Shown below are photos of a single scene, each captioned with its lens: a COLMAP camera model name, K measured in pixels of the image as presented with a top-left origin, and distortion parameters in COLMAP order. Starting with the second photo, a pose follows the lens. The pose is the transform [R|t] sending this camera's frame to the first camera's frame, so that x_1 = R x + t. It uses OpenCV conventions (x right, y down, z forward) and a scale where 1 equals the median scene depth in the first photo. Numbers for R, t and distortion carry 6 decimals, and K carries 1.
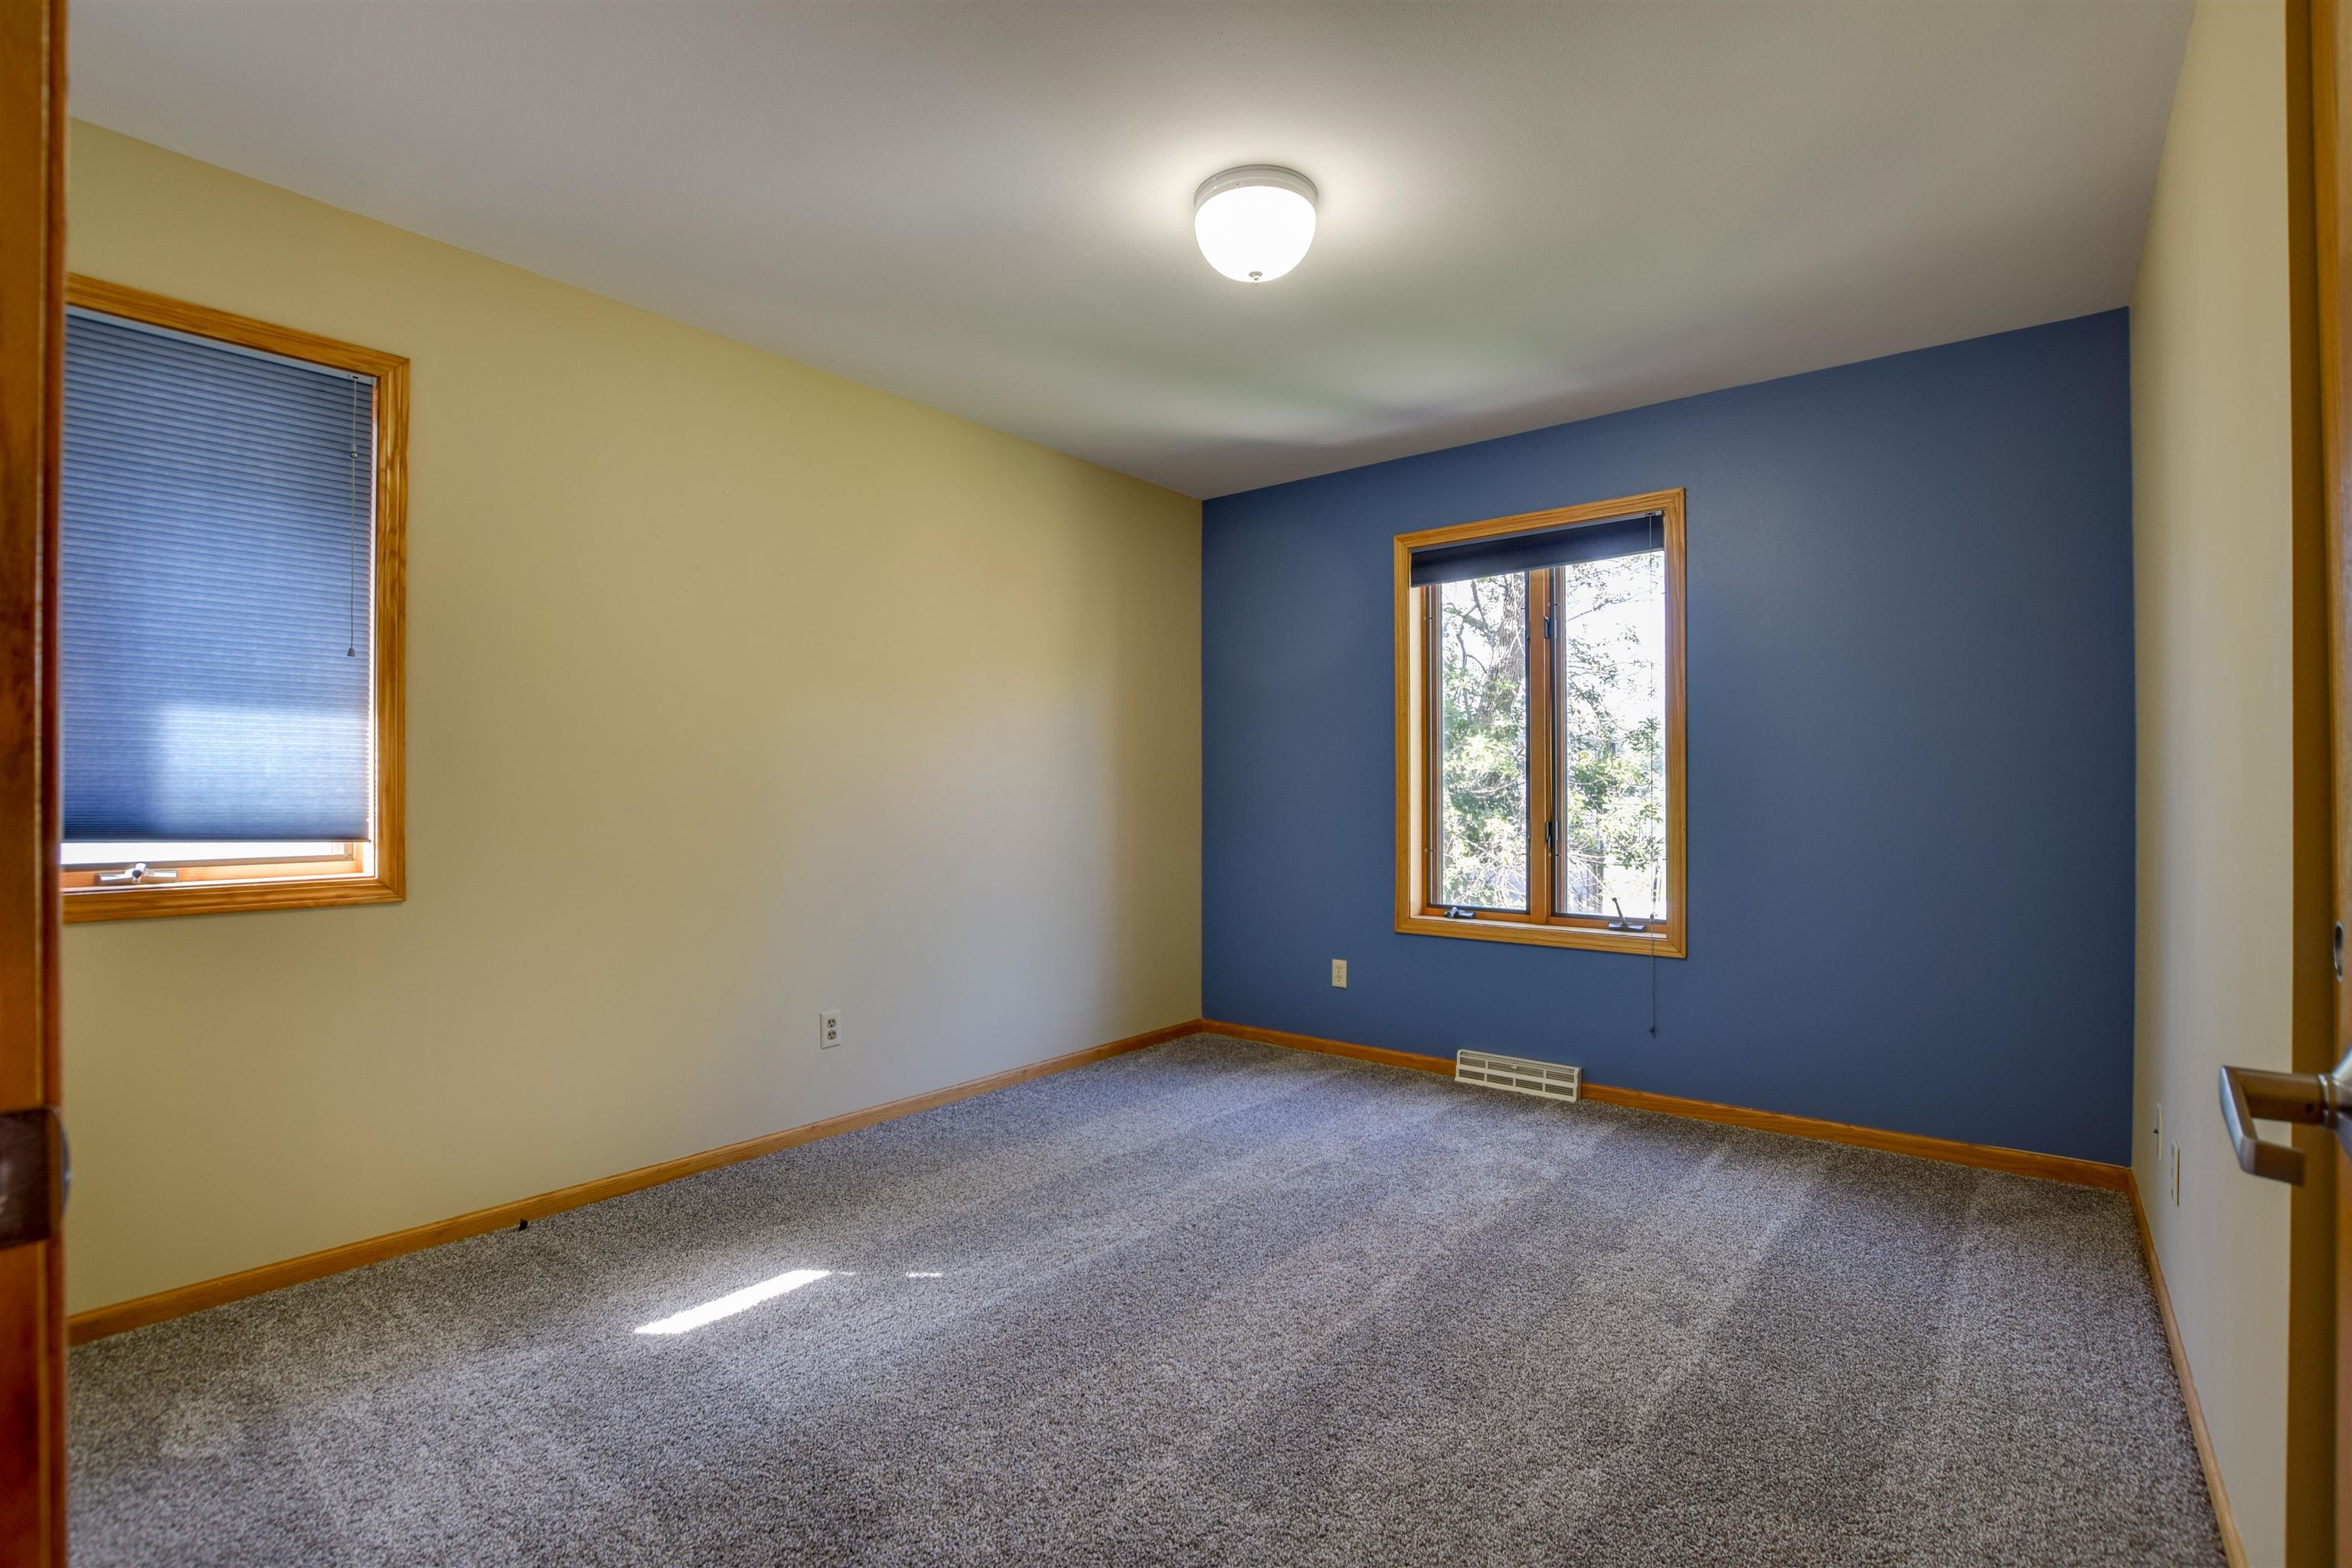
lens RADIAL K [[1040.1, 0, 1191.0], [0, 1040.1, 789.4], [0, 0, 1]] dist [-0.026083, 0.000128]
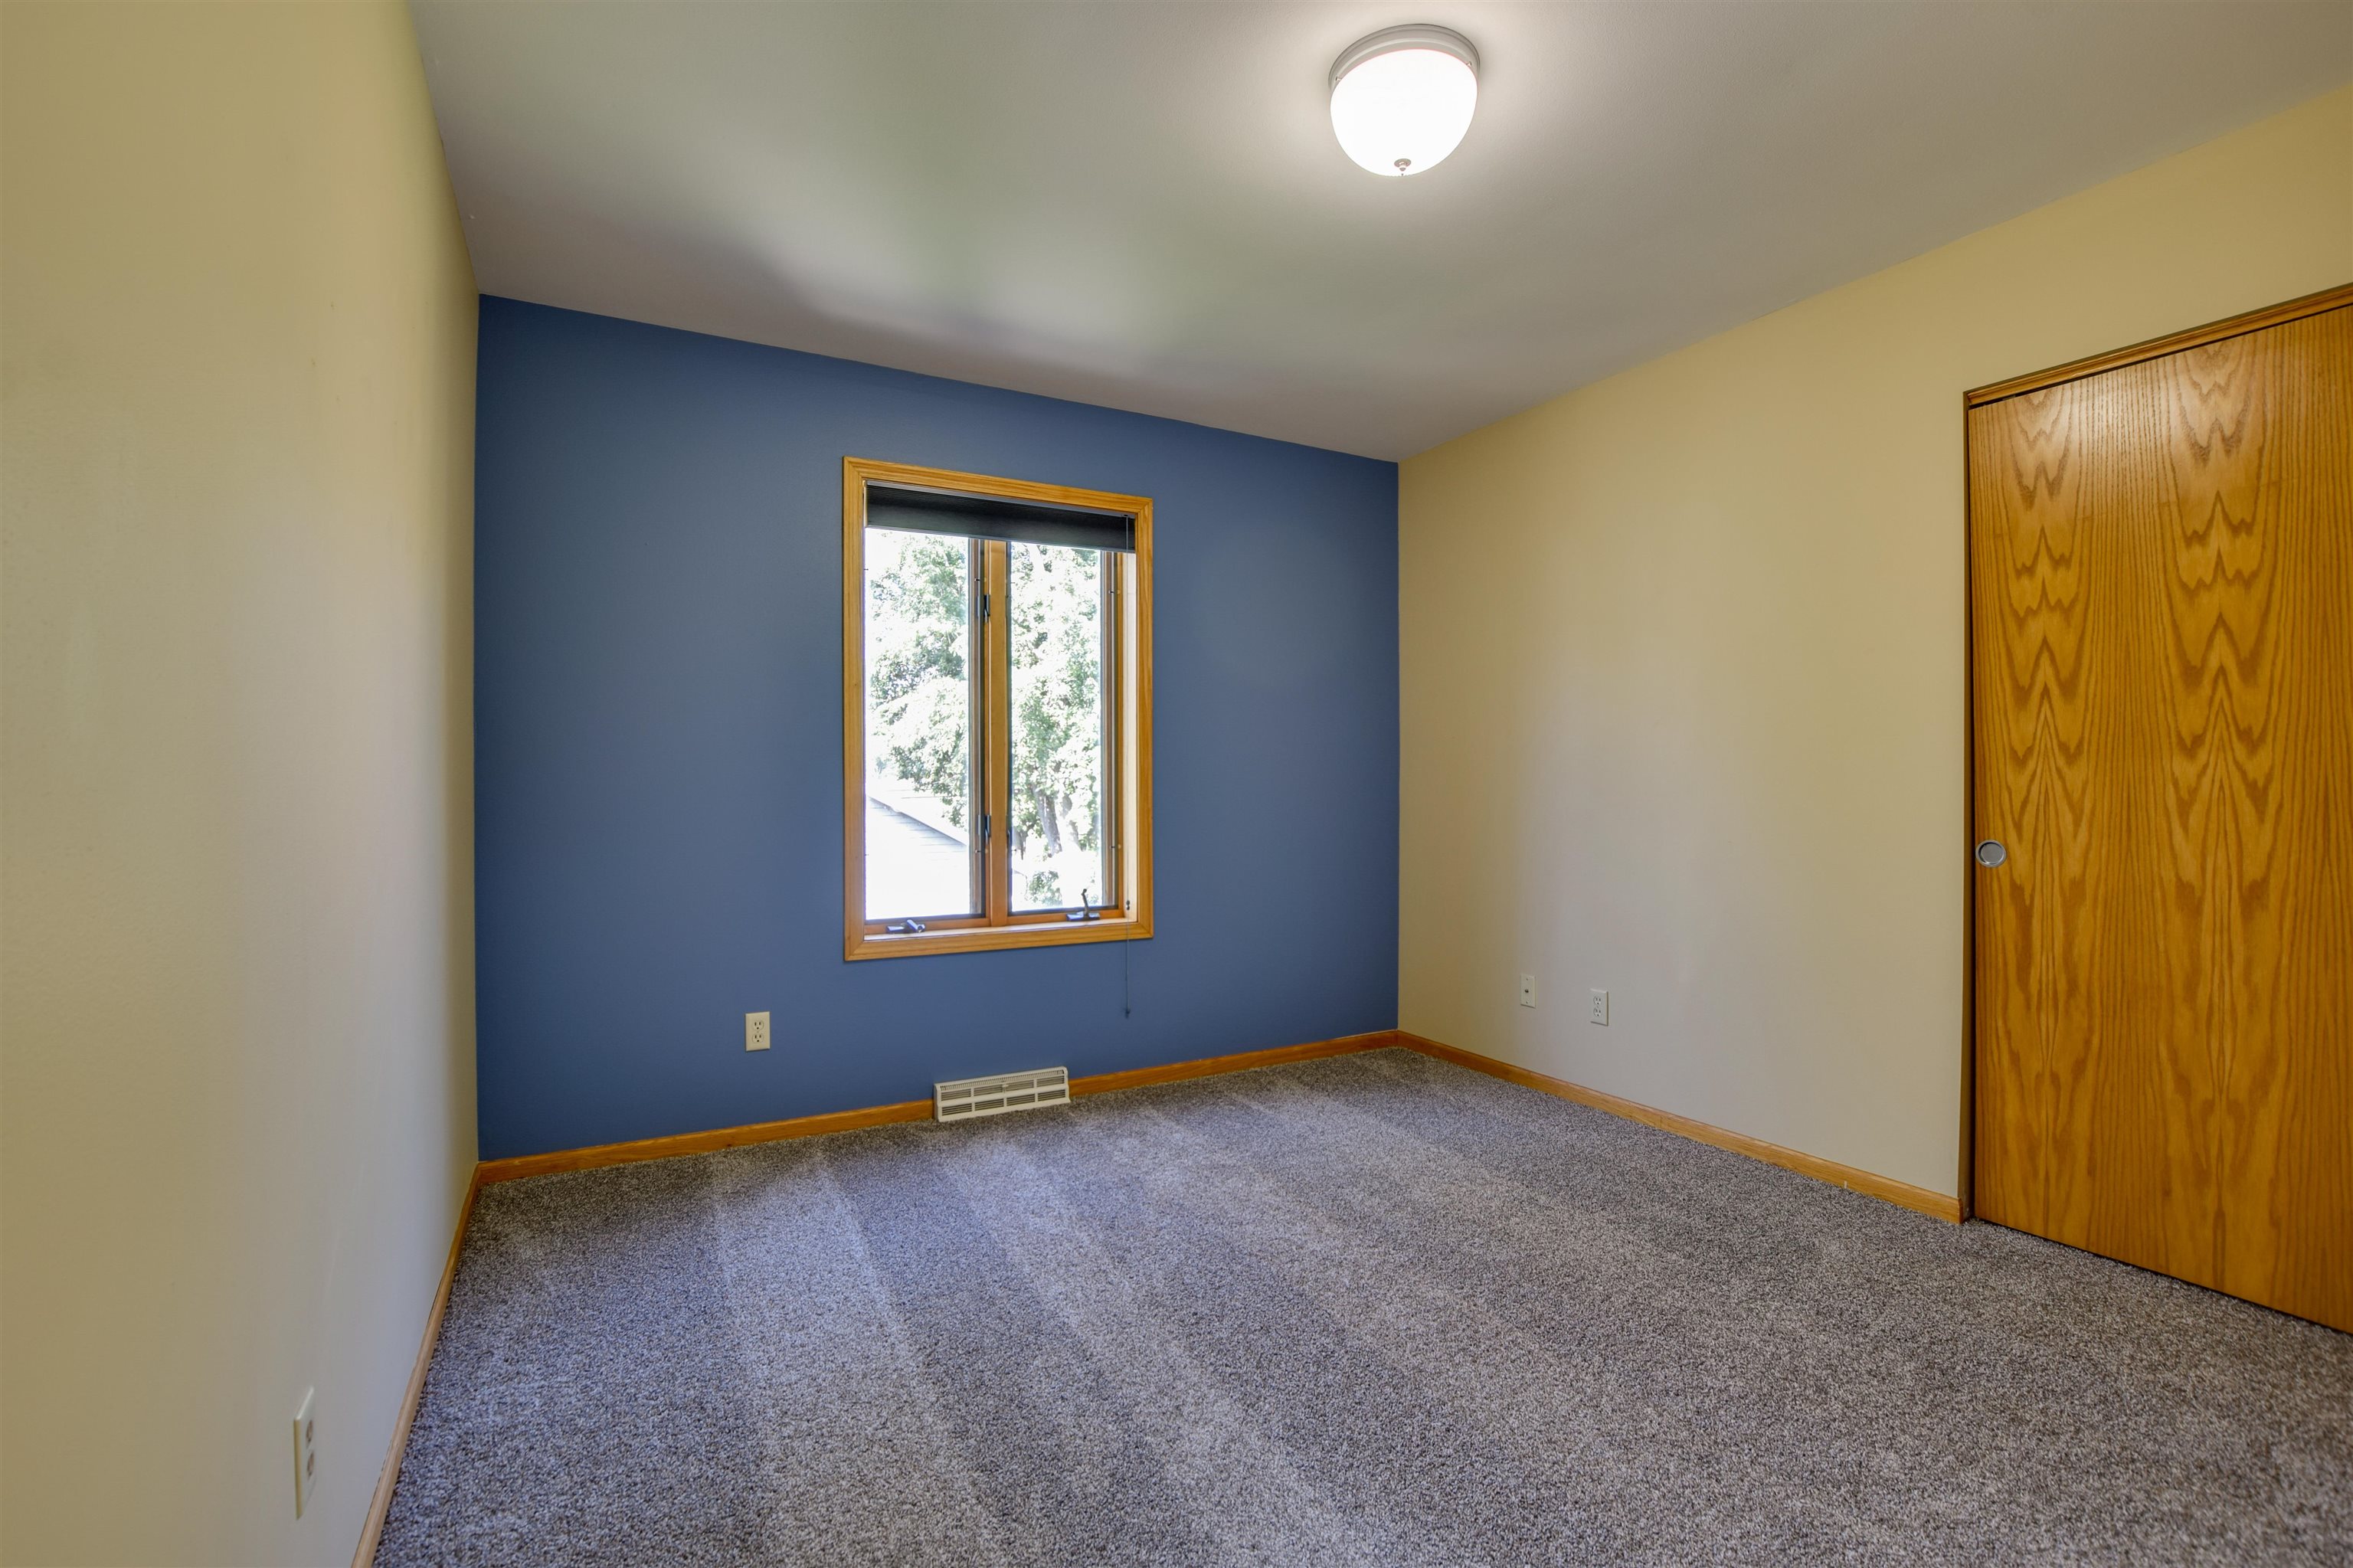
lens RADIAL K [[1040.5, 0, 1191.5], [0, 1040.5, 789.4], [0, 0, 1]] dist [-0.026083, 0.000128]
pose [[0.399243, -0.005446, 0.916829, -0.456473], [0.000598, 0.999984, 0.005680, 0.003295], [-0.916845, -0.001719, 0.399240, 0.487253]]
